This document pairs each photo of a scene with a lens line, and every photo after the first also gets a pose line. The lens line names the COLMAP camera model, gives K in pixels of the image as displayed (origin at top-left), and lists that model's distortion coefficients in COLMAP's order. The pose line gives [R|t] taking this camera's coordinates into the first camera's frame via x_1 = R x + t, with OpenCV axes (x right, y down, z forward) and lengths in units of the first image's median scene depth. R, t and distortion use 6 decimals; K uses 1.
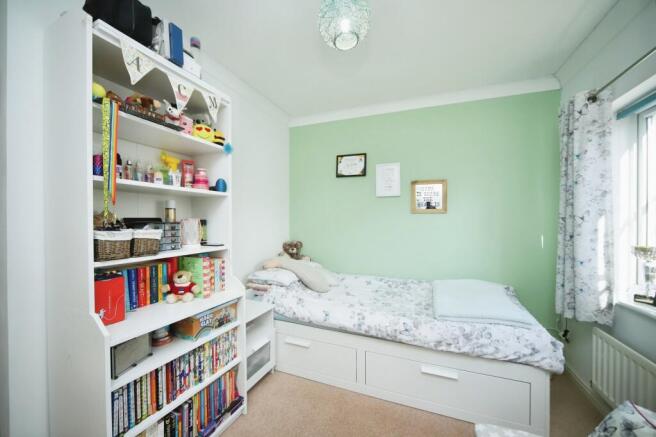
lens RADIAL K [[253.1, 0, 328.5], [0, 253.1, 222.3], [0, 0, 1]] dist [-0.003007, -0.000098]
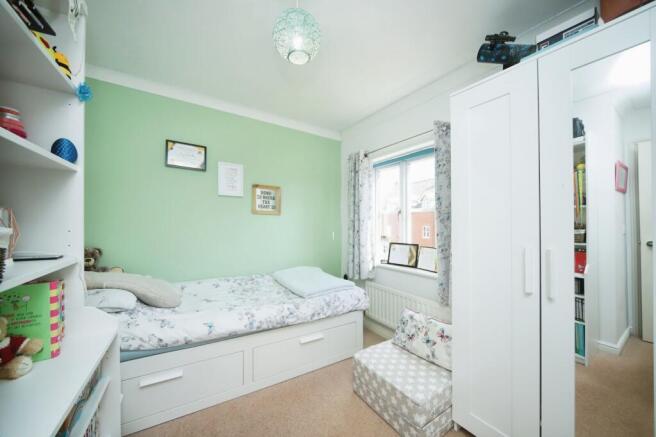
lens RADIAL K [[242.3, 0, 329.6], [0, 242.3, 220.3], [0, 0, 1]] dist [-0.001317, 0.000177]
pose [[0.580422, 0.021048, 0.814044, -0.489274], [-0.010033, 0.999775, -0.018697, 0.012376], [-0.814254, 0.002684, 0.580502, 0.191601]]
